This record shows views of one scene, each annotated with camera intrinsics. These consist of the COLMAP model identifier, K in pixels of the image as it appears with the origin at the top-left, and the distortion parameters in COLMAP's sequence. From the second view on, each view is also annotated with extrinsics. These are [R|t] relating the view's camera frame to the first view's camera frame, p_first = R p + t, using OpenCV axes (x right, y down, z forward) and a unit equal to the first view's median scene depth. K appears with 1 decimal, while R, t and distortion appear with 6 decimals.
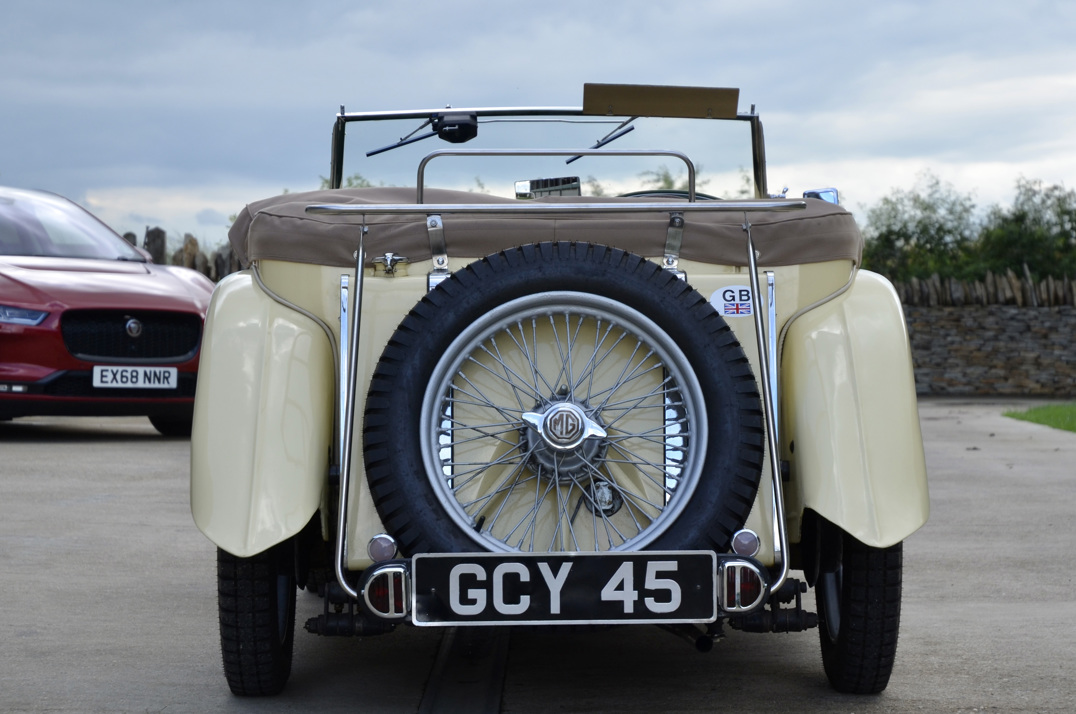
lens RADIAL K [[3276.4, 0, 545.1], [0, 3276.4, 359.1], [0, 0, 1]] dist [-0.084604, 0.000000]
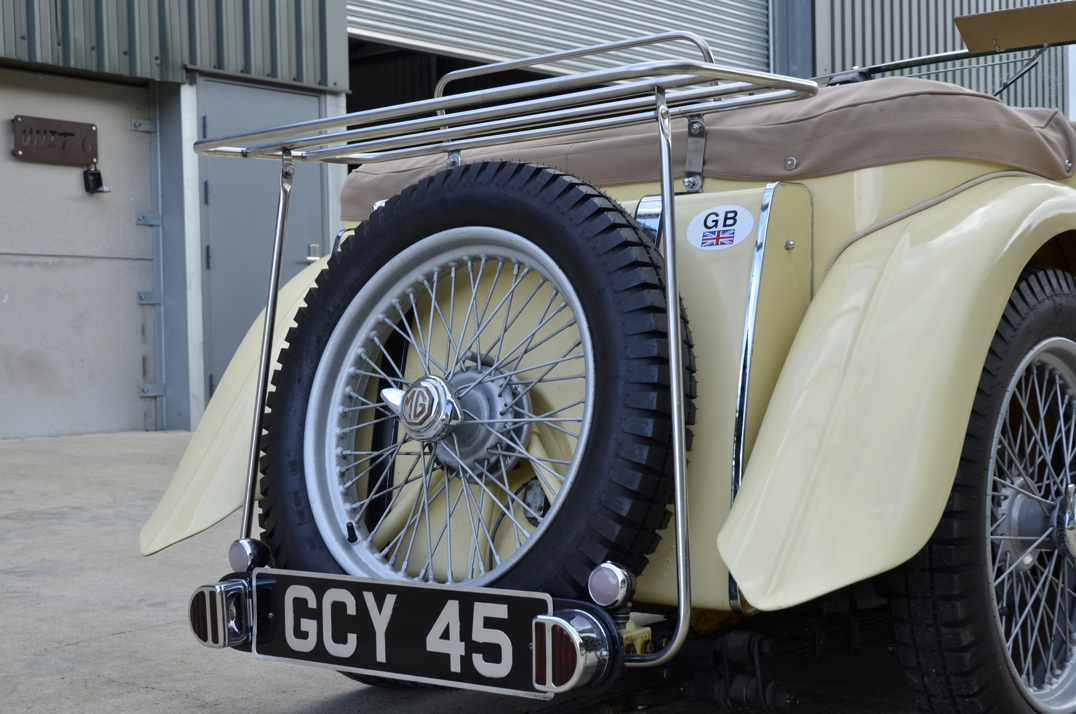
lens RADIAL K [[1600.1, 0, 528.7], [0, 1600.1, 353.1], [0, 0, 1]] dist [-0.042687, 0.000000]
pose [[0.768425, -0.016729, -0.639721, 0.259310], [0.020273, 0.999793, -0.001793, 0.009588], [0.639619, -0.011591, 0.768605, 0.745876]]
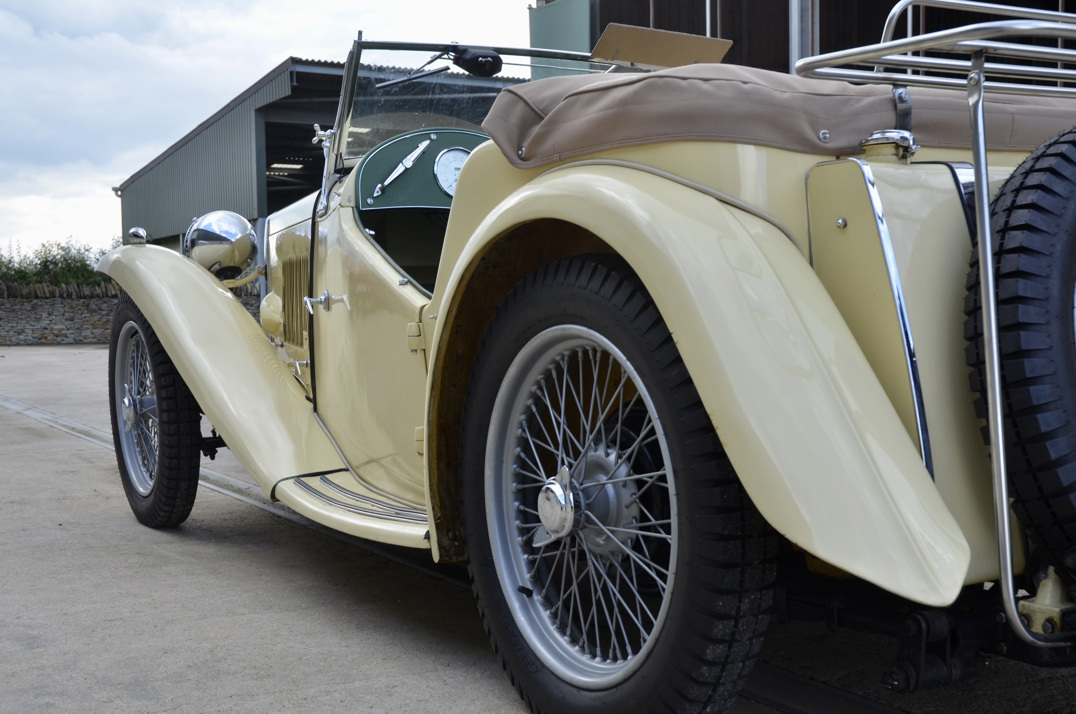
lens RADIAL K [[1338.0, 0, 545.7], [0, 1338.0, 374.9], [0, 0, 1]] dist [-0.014535, 0.000000]
pose [[0.863494, -0.043864, 0.502448, -0.275430], [0.023839, 0.998647, 0.046213, 0.005544], [-0.503795, -0.027927, 0.863371, 0.833289]]
